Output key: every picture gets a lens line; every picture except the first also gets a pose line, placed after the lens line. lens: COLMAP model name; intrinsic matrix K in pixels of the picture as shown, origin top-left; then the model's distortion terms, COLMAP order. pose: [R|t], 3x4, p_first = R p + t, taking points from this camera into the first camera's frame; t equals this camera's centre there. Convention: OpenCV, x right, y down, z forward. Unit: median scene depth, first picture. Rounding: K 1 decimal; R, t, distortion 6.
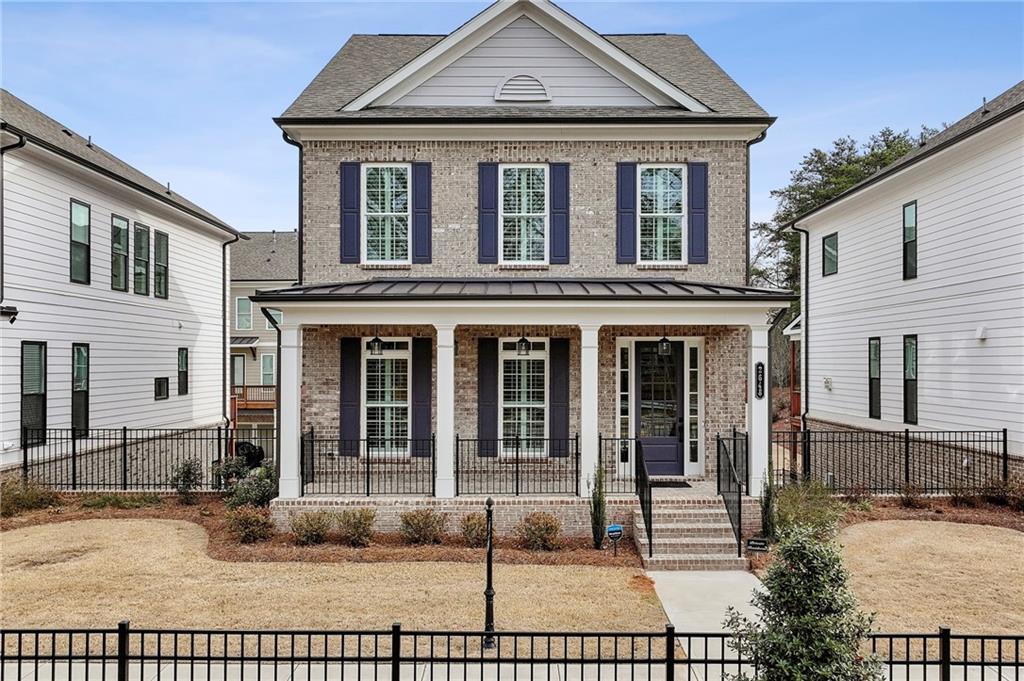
lens RADIAL K [[860.3, 0, 513.1], [0, 860.3, 363.0], [0, 0, 1]] dist [0.005626, 0.001451]
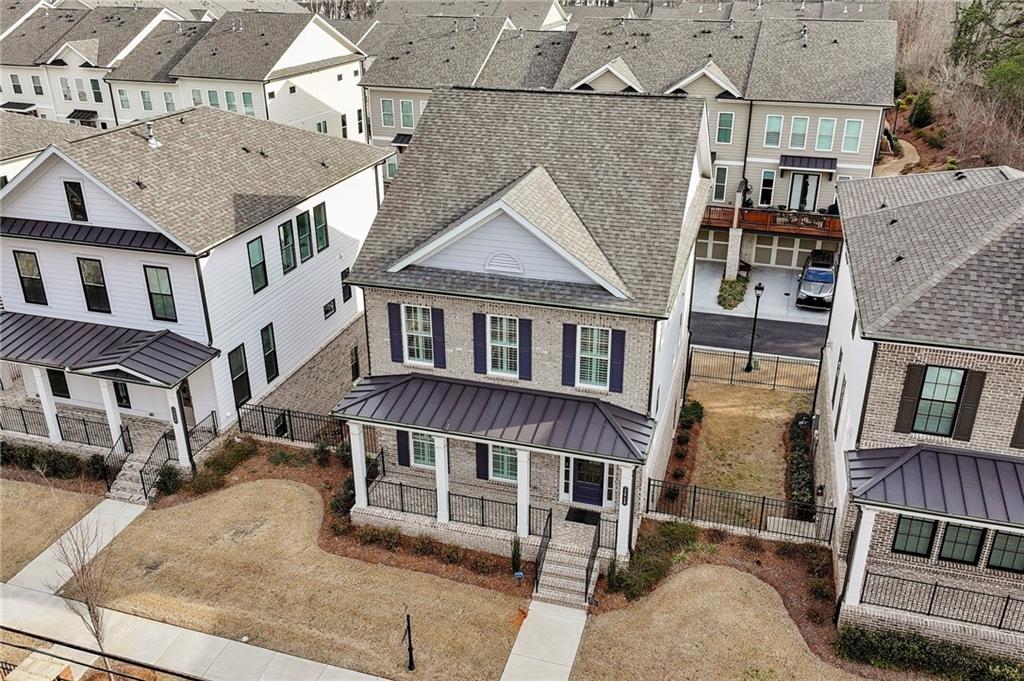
lens RADIAL K [[833.7, 0, 512.0], [0, 833.7, 340.5], [0, 0, 1]] dist [0.004792, 0.000212]
pose [[0.959121, 0.115290, -0.258447, 0.402659], [0.004136, 0.907446, 0.420149, -0.794439], [0.282965, -0.404043, 0.869874, -0.254878]]
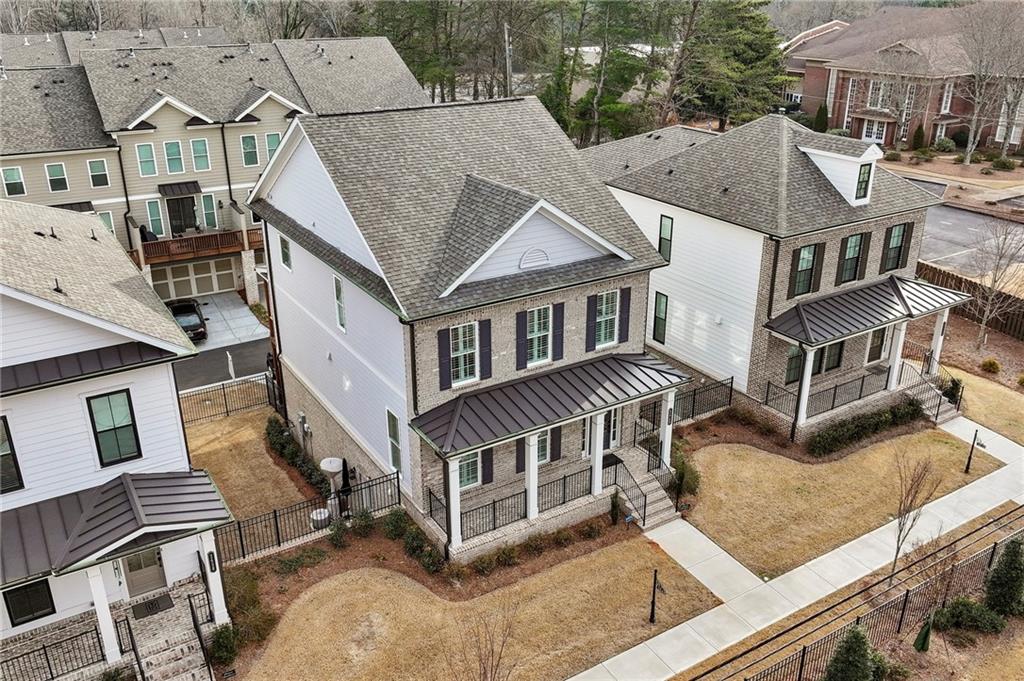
lens RADIAL K [[854.4, 0, 512.0], [0, 854.4, 340.5], [0, 0, 1]] dist [0.005476, -0.001735]
pose [[0.845975, -0.212182, 0.489188, -0.817805], [0.004597, 0.920287, 0.391218, -0.794006], [-0.533203, -0.328712, 0.779515, -0.224241]]
